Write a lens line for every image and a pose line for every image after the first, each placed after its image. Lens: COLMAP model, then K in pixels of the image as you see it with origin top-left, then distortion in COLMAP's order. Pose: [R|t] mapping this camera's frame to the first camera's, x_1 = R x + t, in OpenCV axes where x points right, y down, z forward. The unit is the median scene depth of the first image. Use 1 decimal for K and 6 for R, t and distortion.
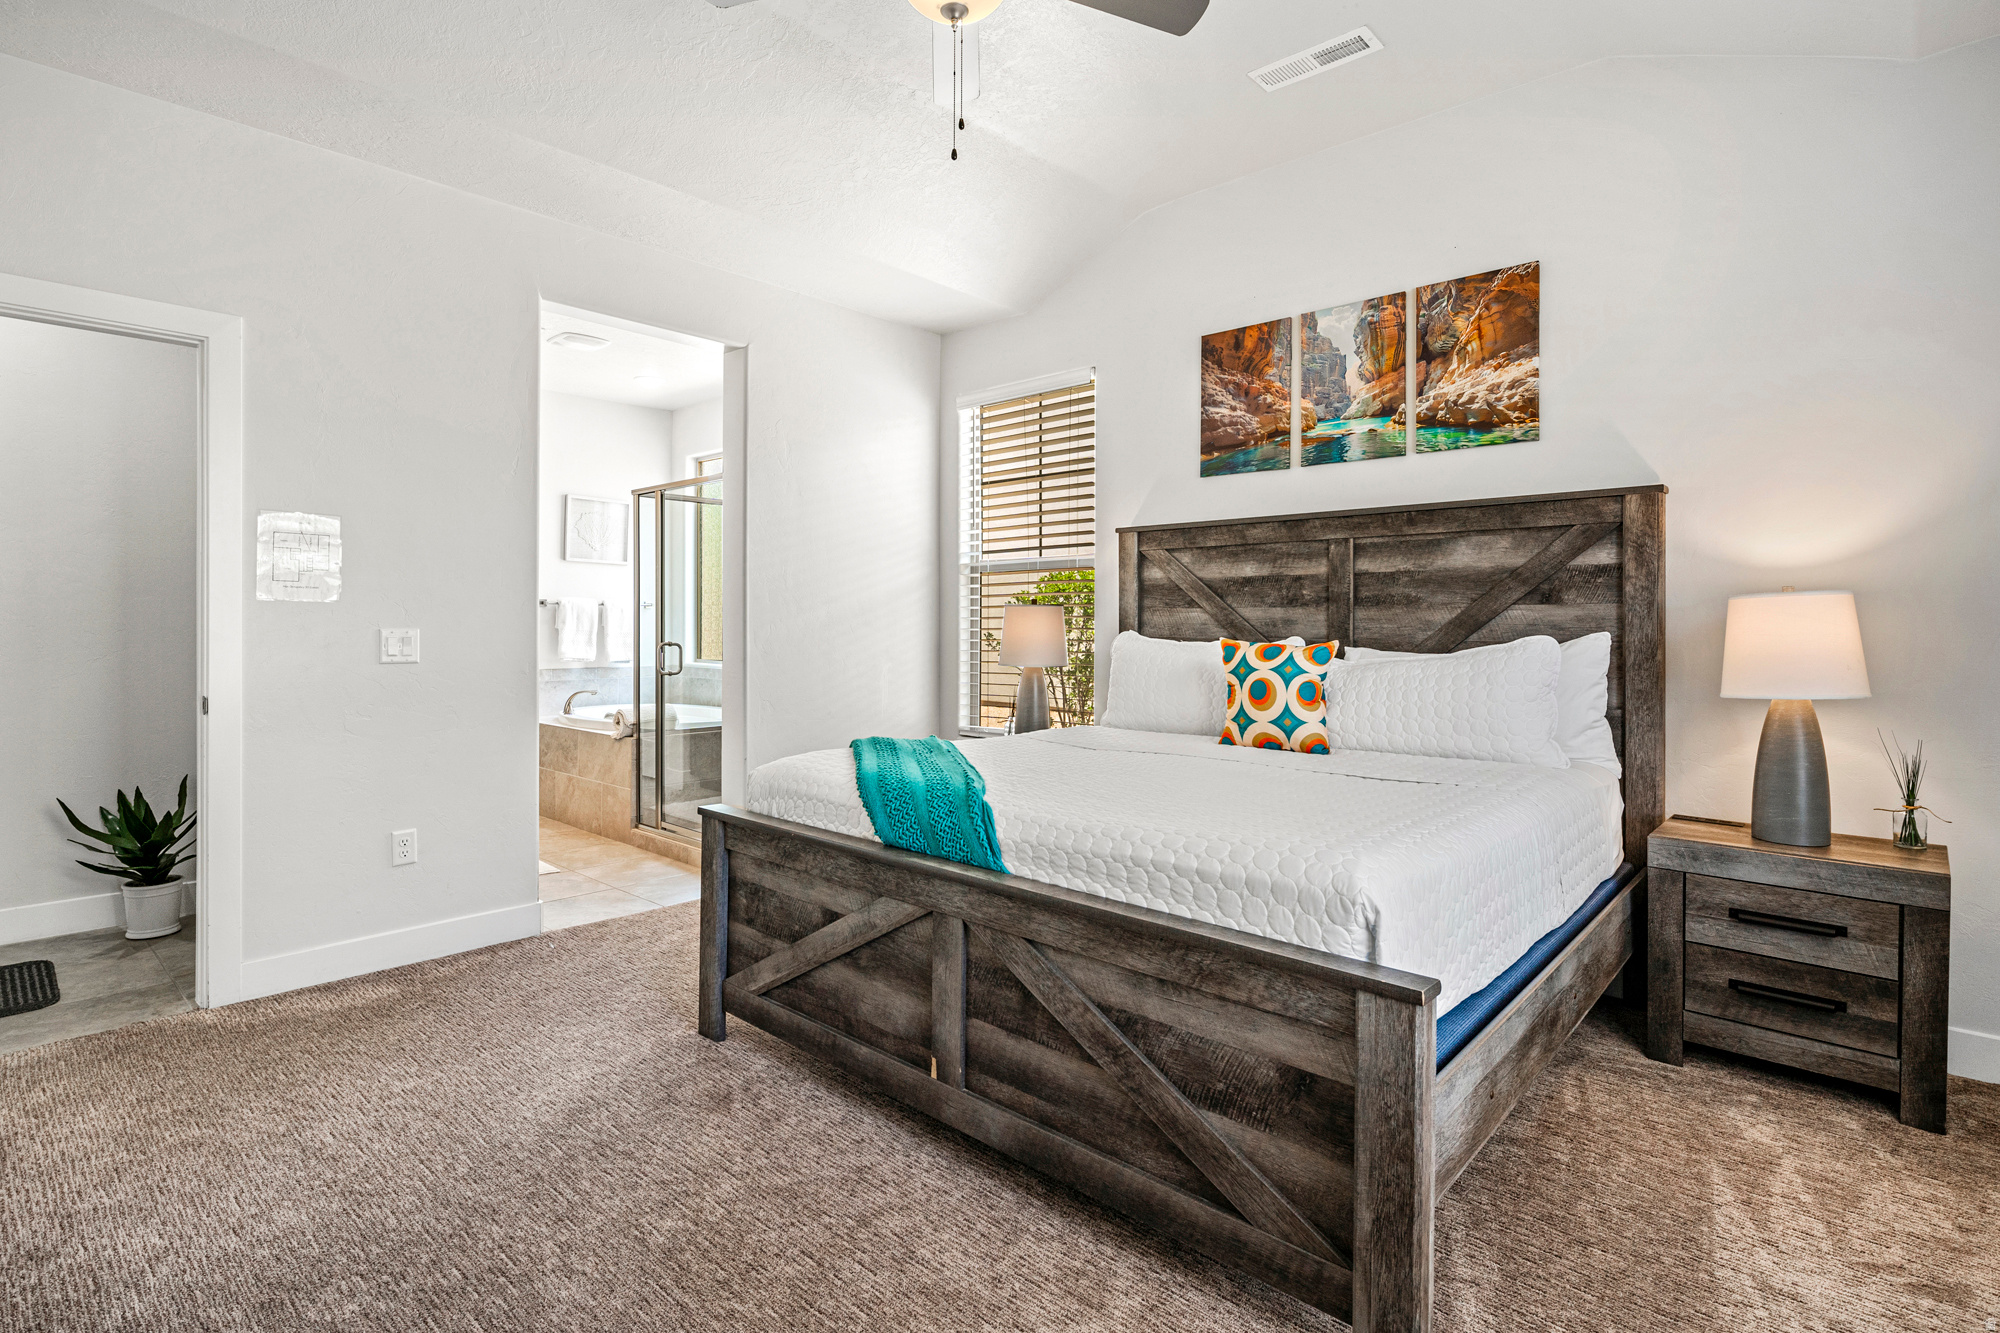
lens RADIAL K [[981.9, 0, 995.0], [0, 981.9, 627.1], [0, 0, 1]] dist [0.002703, 0.000115]
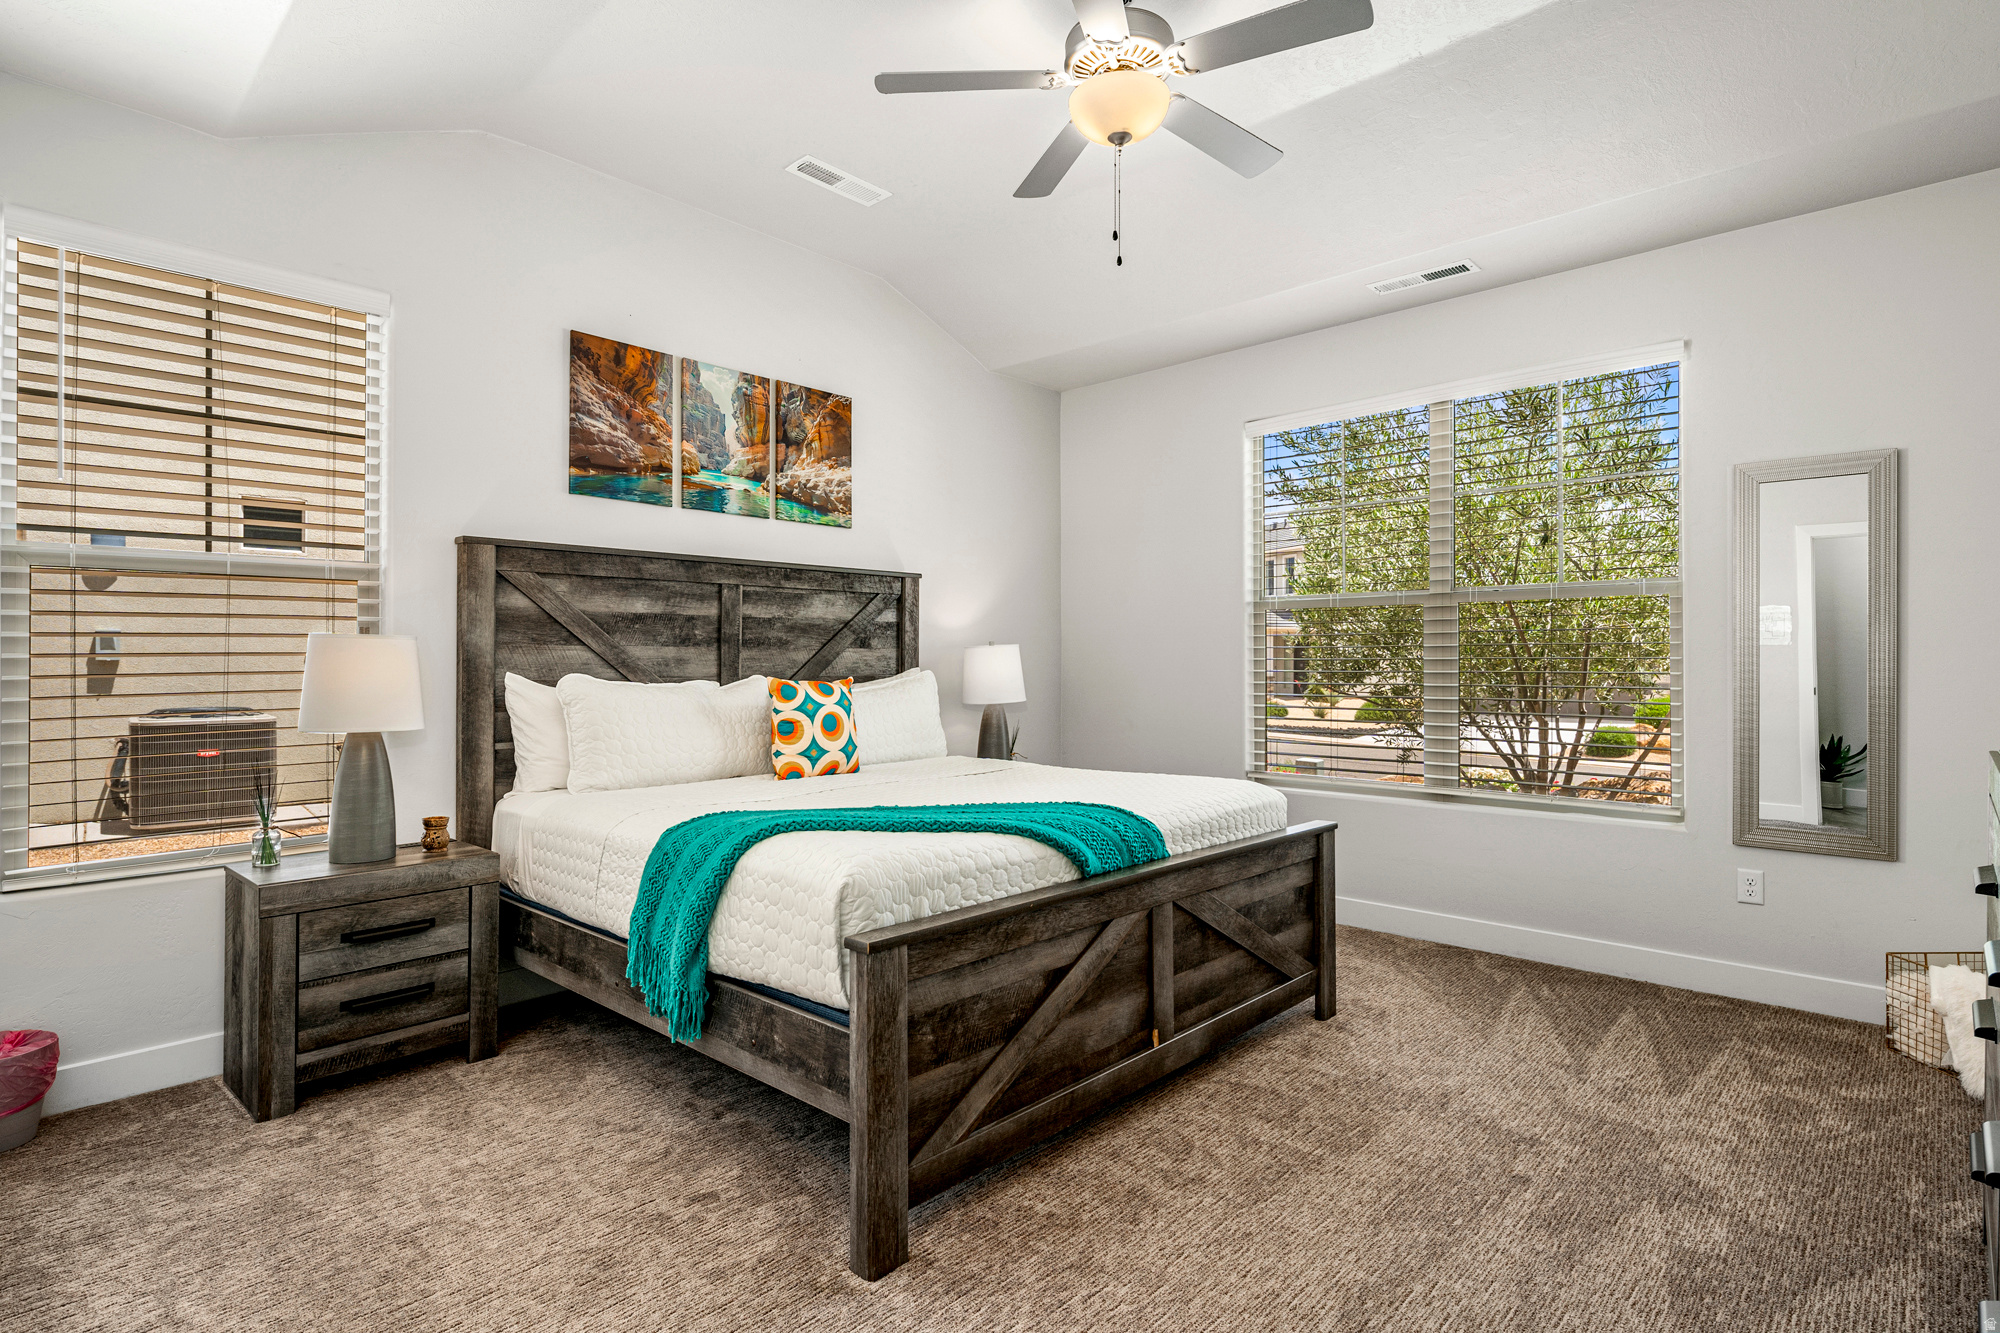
lens RADIAL K [[995.6, 0, 1011.3], [0, 995.6, 661.7], [0, 0, 1]] dist [0.000455, -0.000303]
pose [[-0.002011, -0.003760, 0.999991, -0.755755], [0.004608, 0.999982, 0.003769, -0.007431], [-0.999987, 0.004616, -0.001994, 0.701177]]
